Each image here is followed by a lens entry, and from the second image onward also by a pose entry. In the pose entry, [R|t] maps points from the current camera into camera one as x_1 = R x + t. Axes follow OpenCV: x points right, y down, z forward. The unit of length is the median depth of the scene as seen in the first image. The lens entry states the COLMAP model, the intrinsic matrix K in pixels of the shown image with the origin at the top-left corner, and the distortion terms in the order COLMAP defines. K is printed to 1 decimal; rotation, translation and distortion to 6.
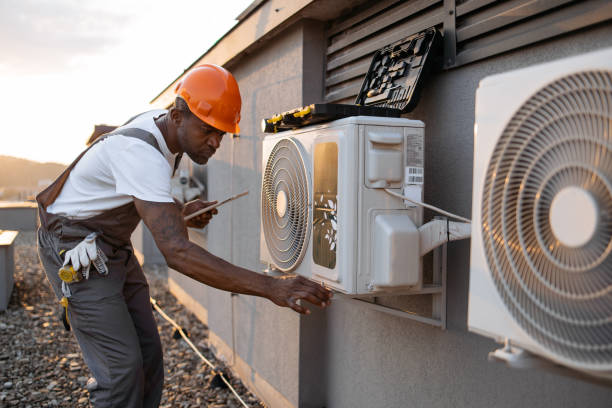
lens RADIAL K [[604.3, 0, 306.0], [0, 604.3, 204.0], [0, 0, 1]] dist [-0.081149, -0.004769]
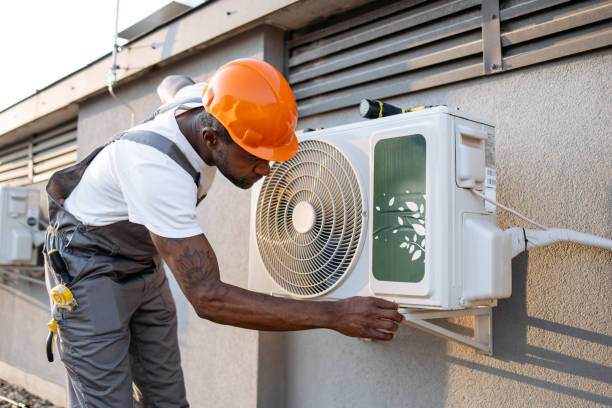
lens RADIAL K [[617.7, 0, 306.0], [0, 617.7, 204.0], [0, 0, 1]] dist [-0.055418, 0.004699]
pose [[0.932569, 0.031604, 0.359607, -0.344893], [0.009863, 0.993558, -0.112895, 0.078651], [-0.360858, 0.108829, 0.926249, 0.202954]]
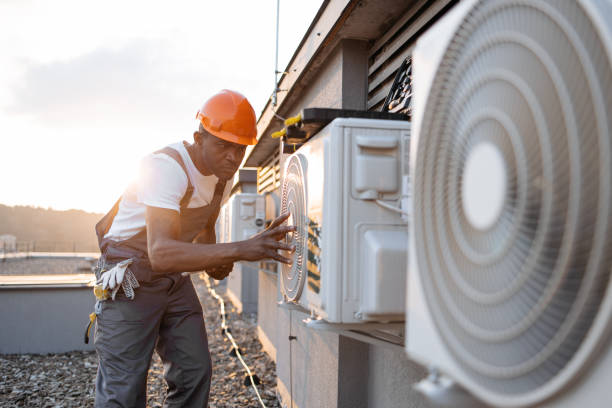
lens RADIAL K [[604.2, 0, 306.0], [0, 604.2, 204.0], [0, 0, 1]] dist [-0.074527, 0.023526]
pose [[0.978123, -0.007370, -0.207897, 0.172599], [-0.012330, 0.995561, -0.093307, 0.050268], [0.207662, 0.093829, 0.973690, 0.113121]]
